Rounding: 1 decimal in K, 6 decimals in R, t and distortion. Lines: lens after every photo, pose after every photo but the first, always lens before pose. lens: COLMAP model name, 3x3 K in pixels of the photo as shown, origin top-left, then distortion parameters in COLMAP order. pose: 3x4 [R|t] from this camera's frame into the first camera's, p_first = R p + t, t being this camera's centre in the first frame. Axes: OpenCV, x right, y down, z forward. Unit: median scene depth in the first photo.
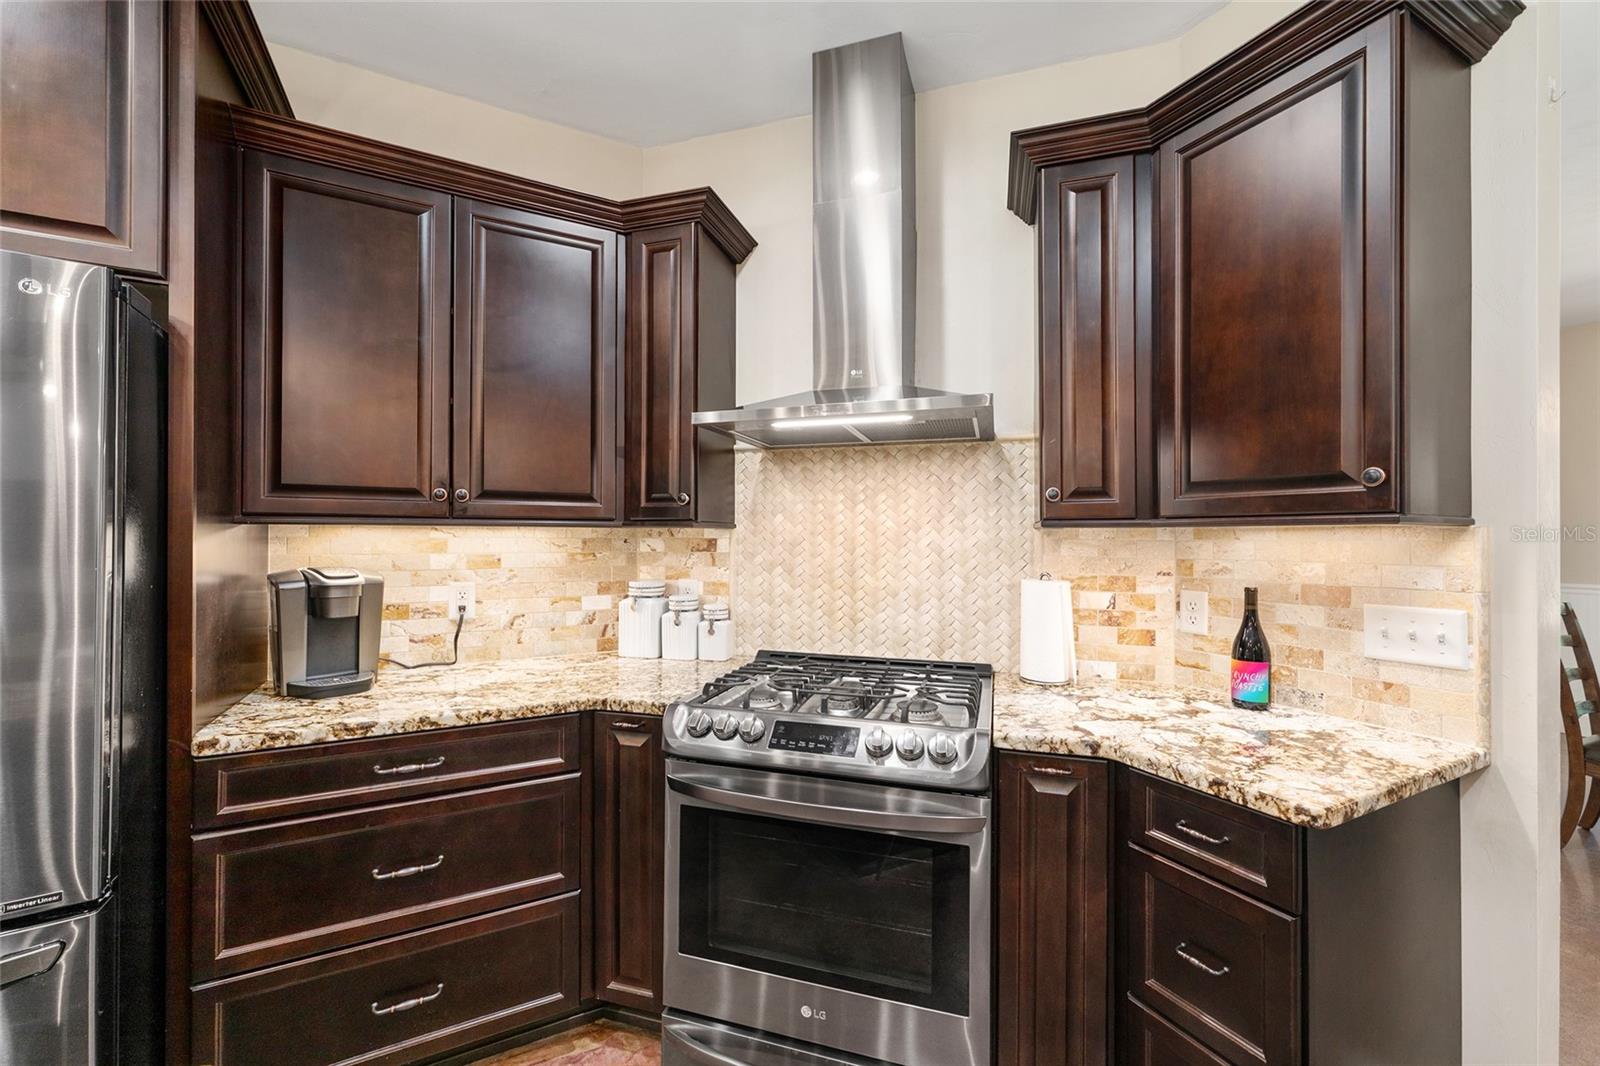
lens RADIAL K [[637.6, 0, 803.0], [0, 637.6, 536.0], [0, 0, 1]] dist [0.002237, 0.000256]
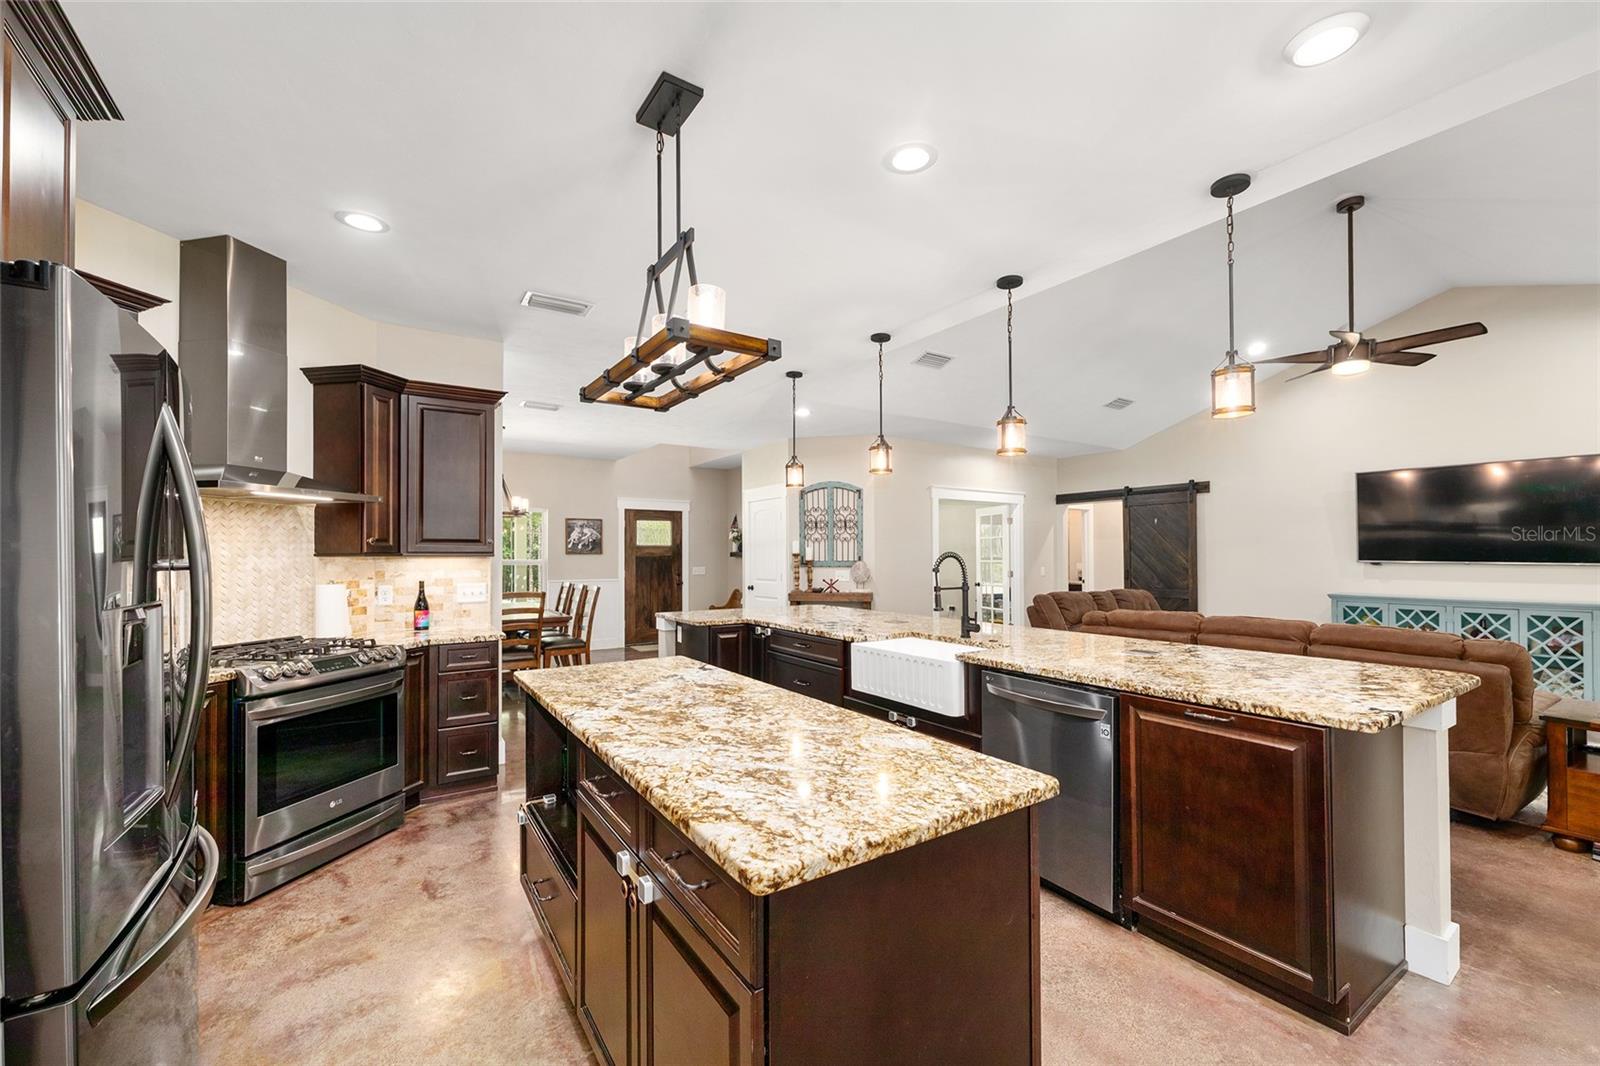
lens RADIAL K [[646.3, 0, 809.3], [0, 646.3, 548.2], [0, 0, 1]] dist [0.002334, 0.000179]
pose [[-0.103436, 0.010487, 0.994581, -1.625797], [0.000811, 0.999945, -0.010459, -0.015042], [-0.994636, -0.000275, -0.103439, -0.188635]]
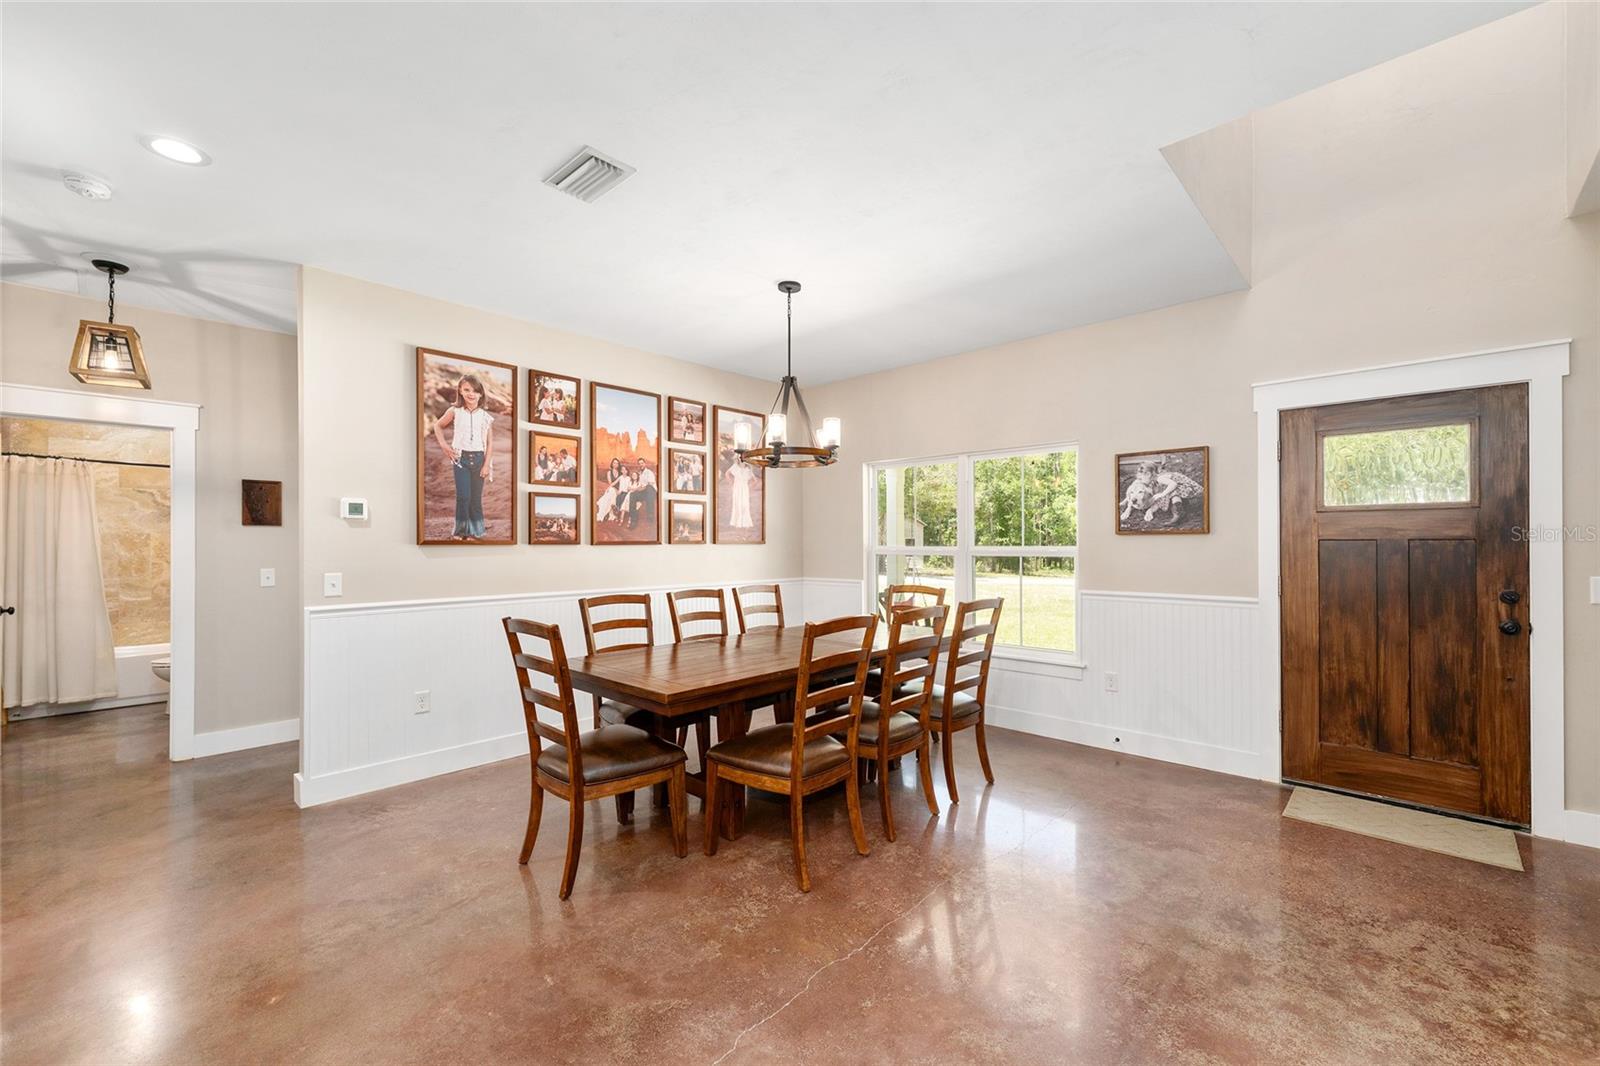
lens RADIAL K [[643.7, 0, 803.1], [0, 643.7, 546.3], [0, 0, 1]] dist [0.001366, 0.000023]
pose [[0.945754, -0.005689, 0.324833, 1.685201], [0.004464, 0.999980, 0.004518, 0.003732], [-0.324853, -0.002823, 0.945760, -0.600995]]
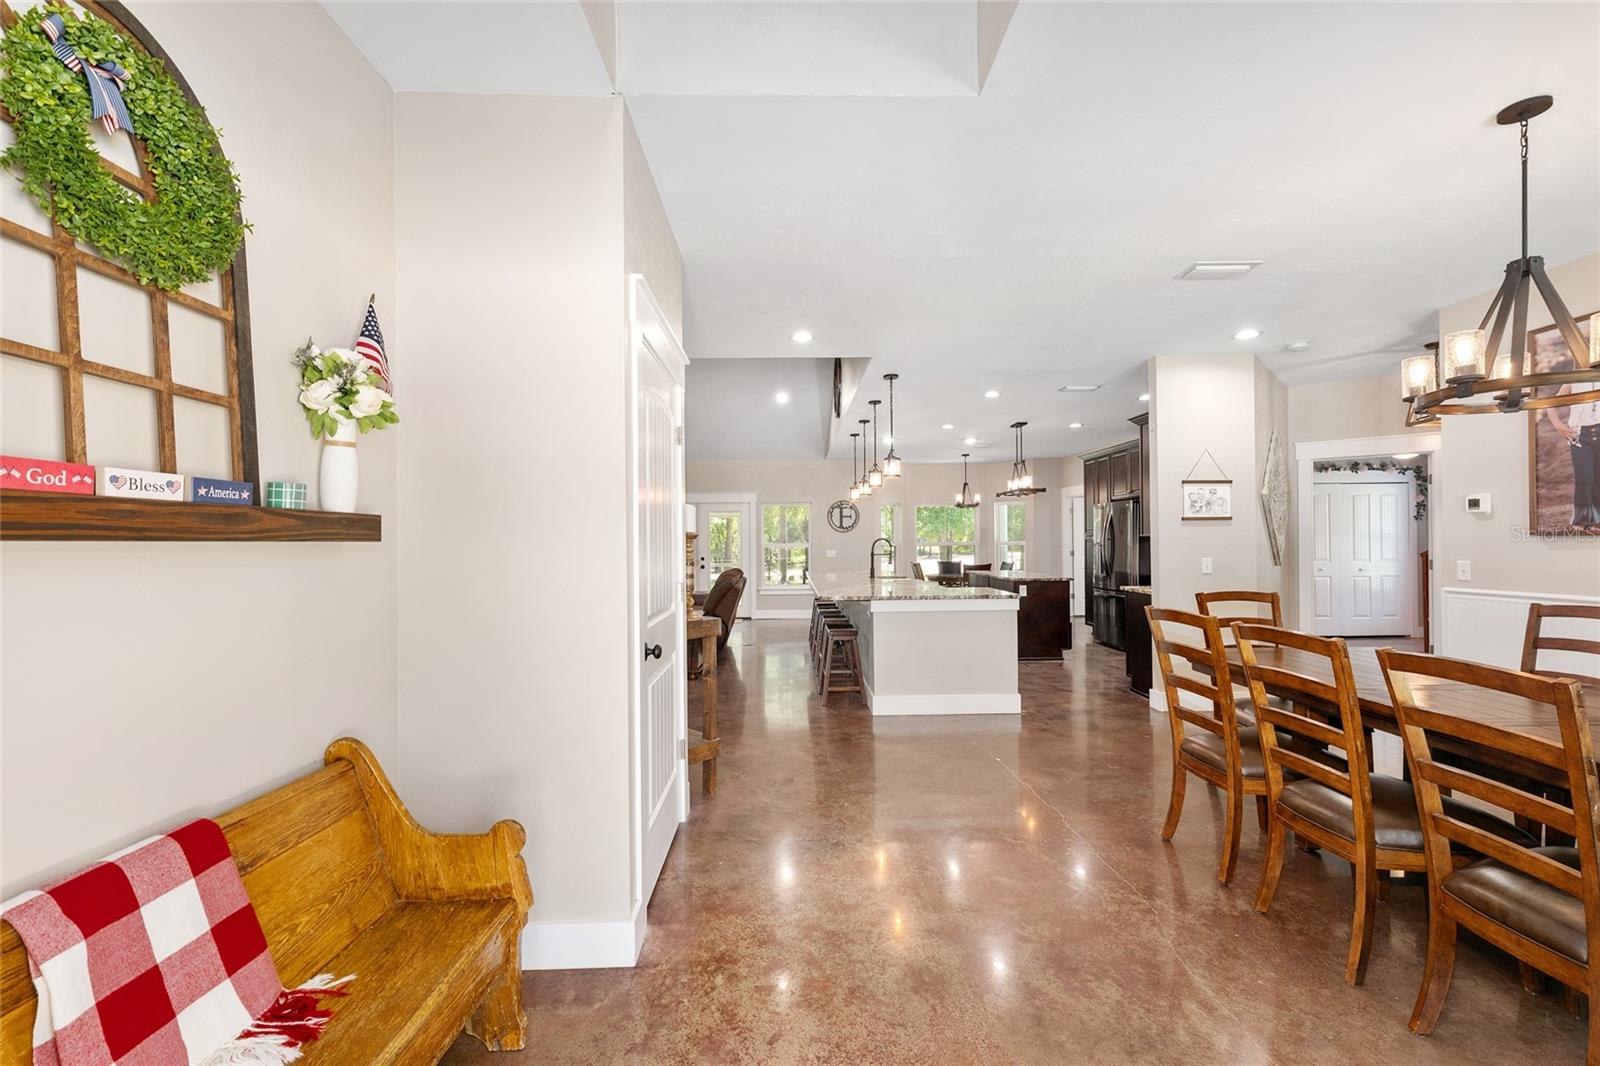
lens RADIAL K [[647.5, 0, 797.7], [0, 647.5, 541.2], [0, 0, 1]] dist [-0.002832, -0.000334]
pose [[-0.458389, 0.000773, -0.888752, 3.876129], [0.008180, 0.999961, -0.003349, 0.007245], [0.888714, -0.008805, -0.458377, 0.577320]]
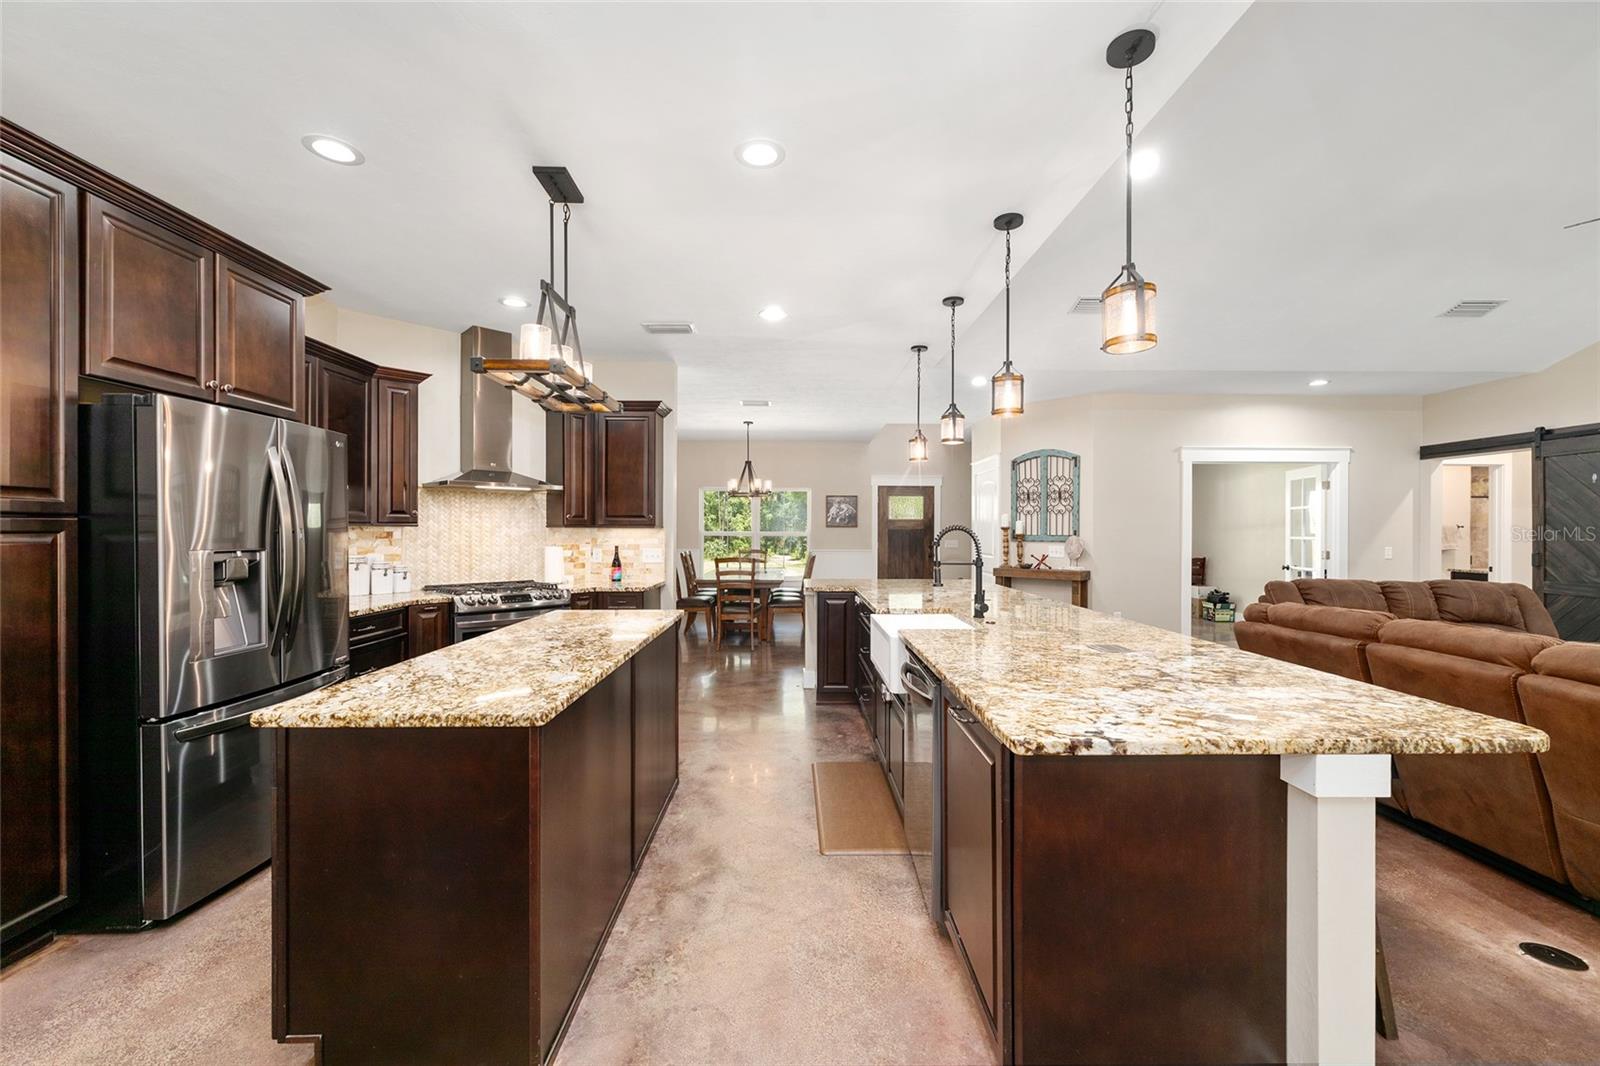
lens RADIAL K [[631.7, 0, 801.8], [0, 631.7, 531.6], [0, 0, 1]] dist [-0.000113, 0.000353]
pose [[0.456310, -0.003219, 0.889815, -1.530343], [-0.003701, 0.999978, 0.005515, -0.012998], [-0.889813, -0.005810, 0.456288, -1.169768]]
